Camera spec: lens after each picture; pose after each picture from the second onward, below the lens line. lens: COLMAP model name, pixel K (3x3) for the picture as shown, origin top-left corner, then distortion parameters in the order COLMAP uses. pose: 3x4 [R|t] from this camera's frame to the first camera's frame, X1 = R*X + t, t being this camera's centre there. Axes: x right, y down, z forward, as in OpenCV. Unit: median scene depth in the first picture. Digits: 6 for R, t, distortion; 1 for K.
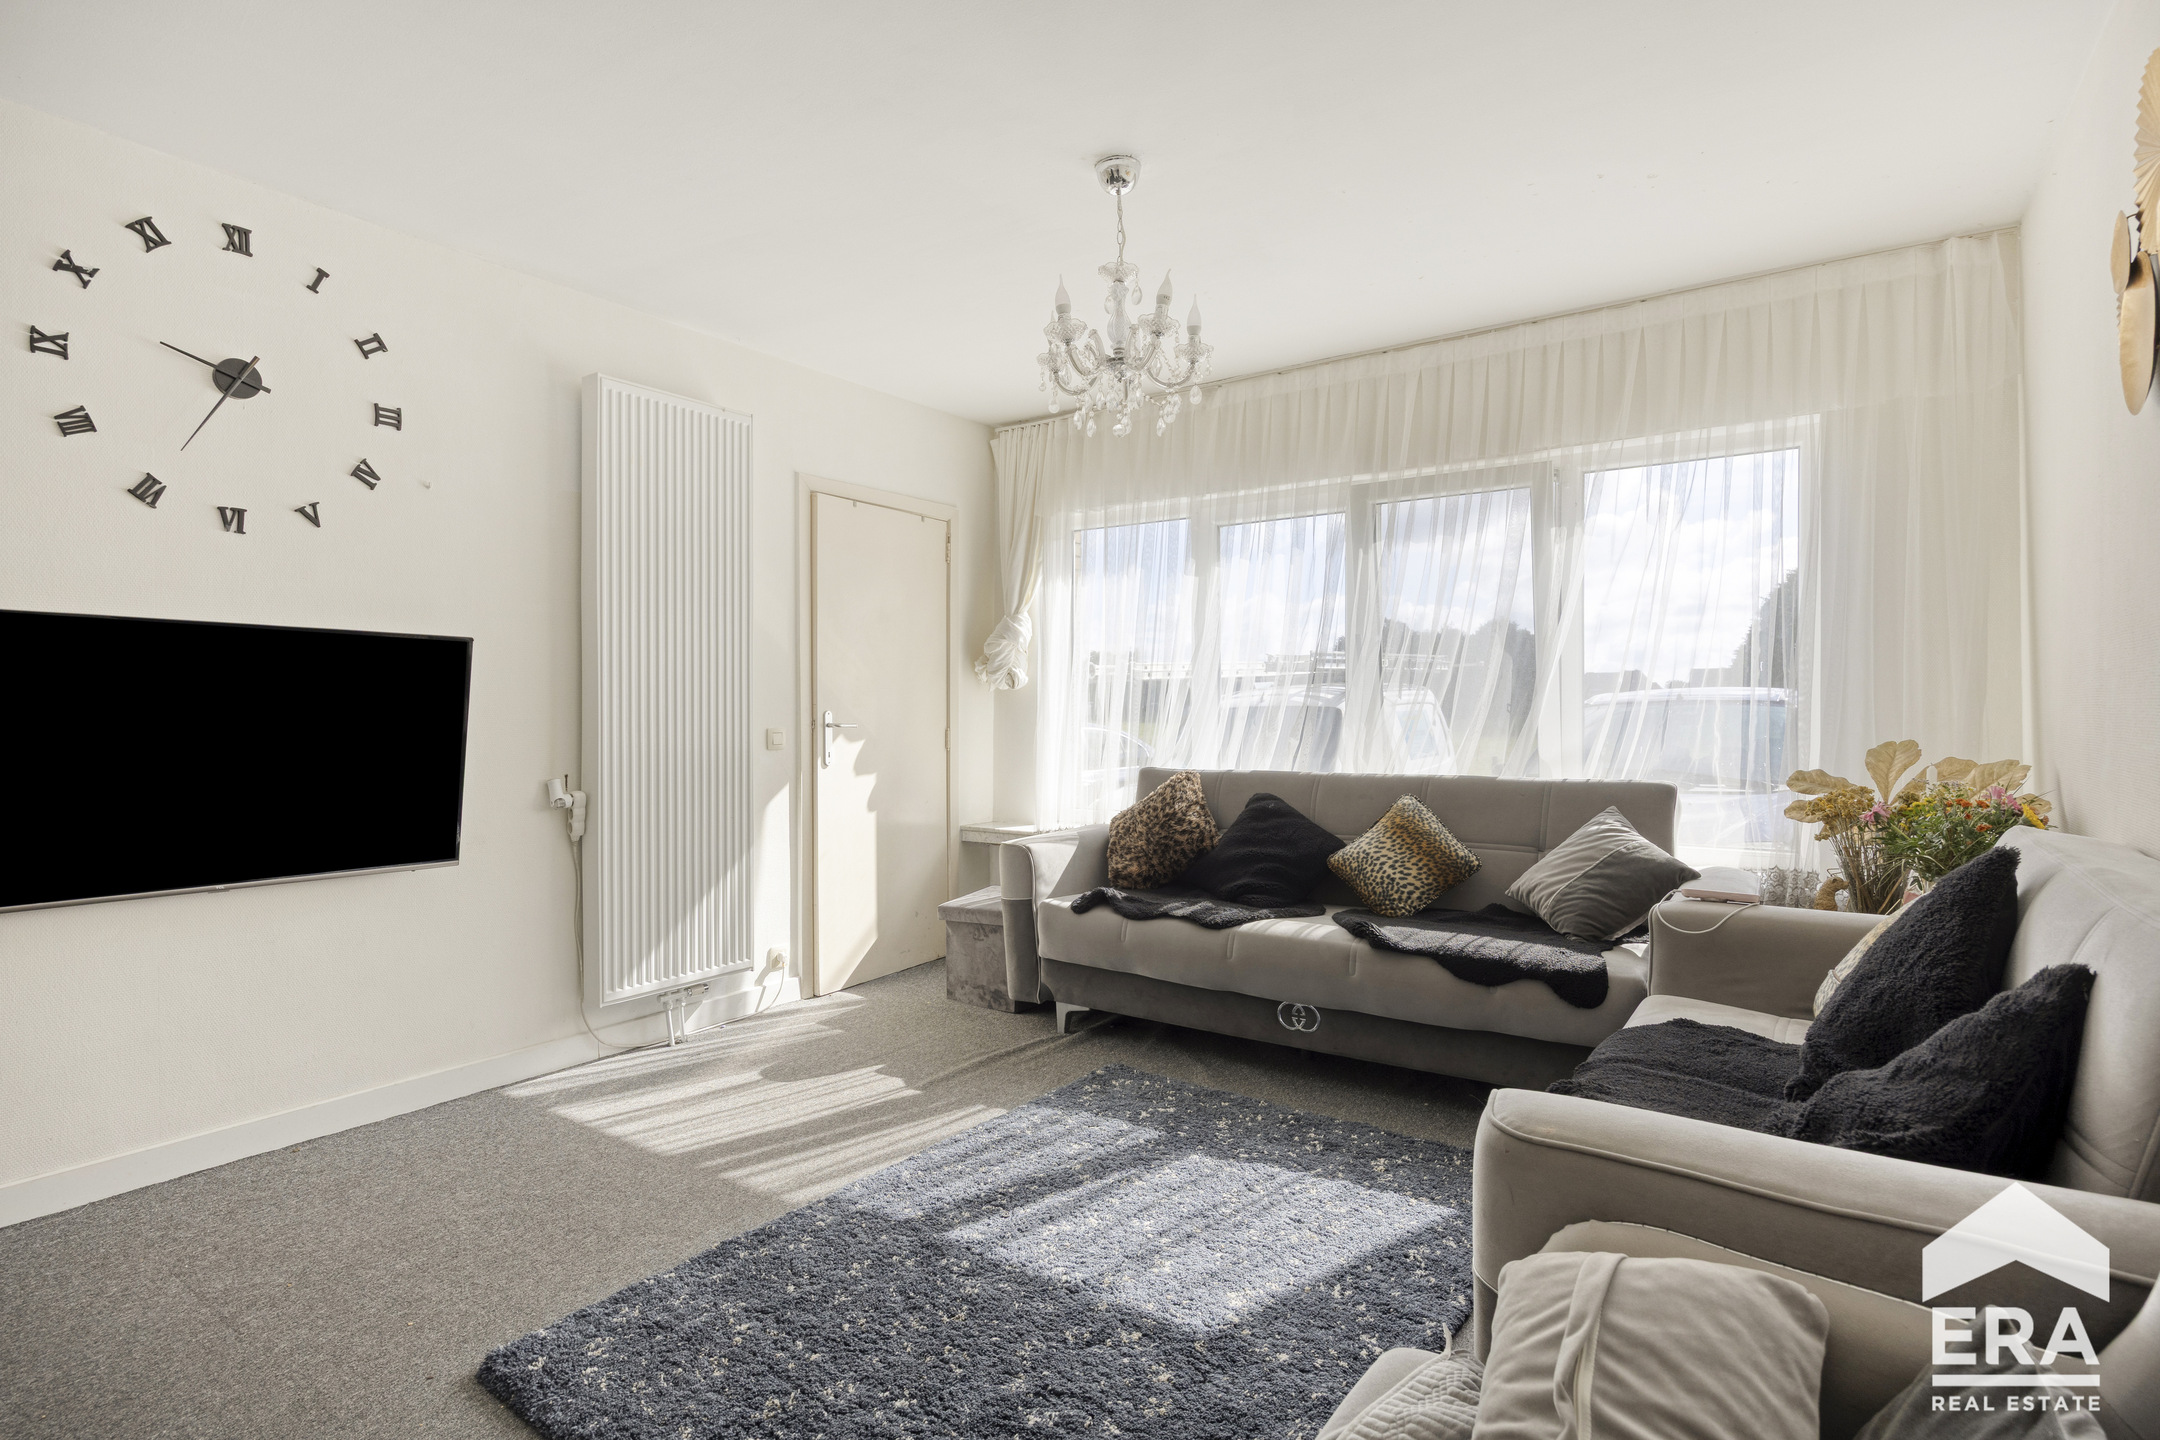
lens RADIAL K [[1085.9, 0, 1081.5], [0, 1085.9, 721.6], [0, 0, 1]] dist [0.002264, 0.000206]
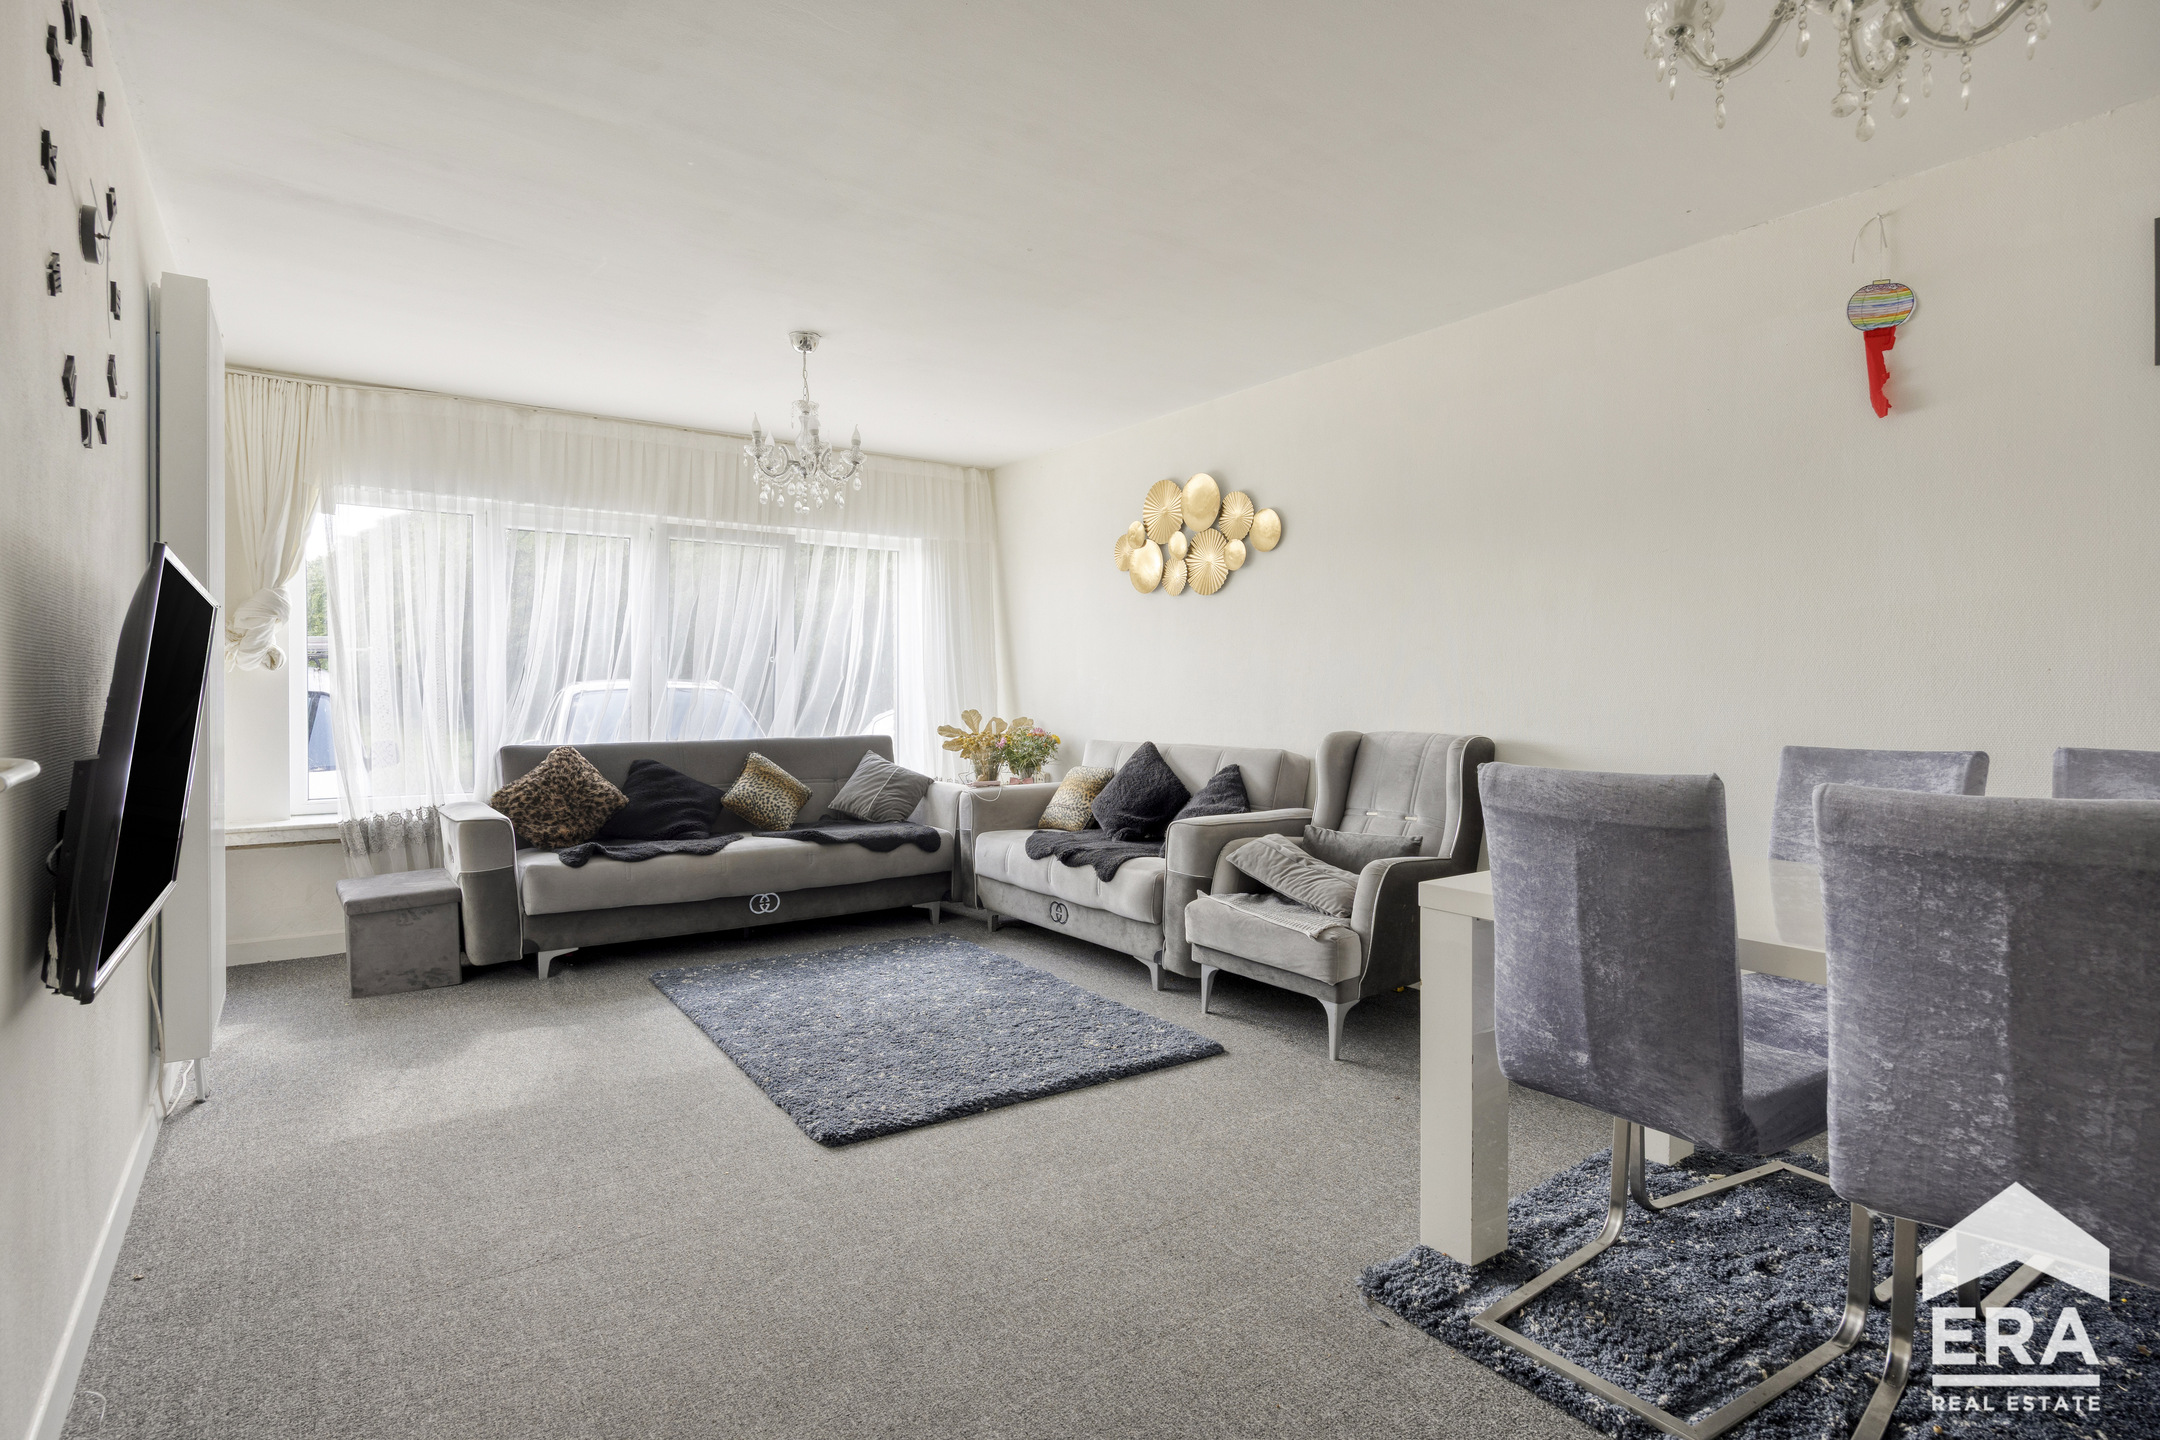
lens RADIAL K [[1085.9, 0, 1083.1], [0, 1085.9, 709.9], [0, 0, 1]] dist [0.002264, 0.000206]
pose [[0.335641, -0.009782, 0.941939, -0.956308], [0.011905, 0.999910, 0.006142, 0.007072], [-0.941915, 0.009152, 0.335727, 0.096432]]
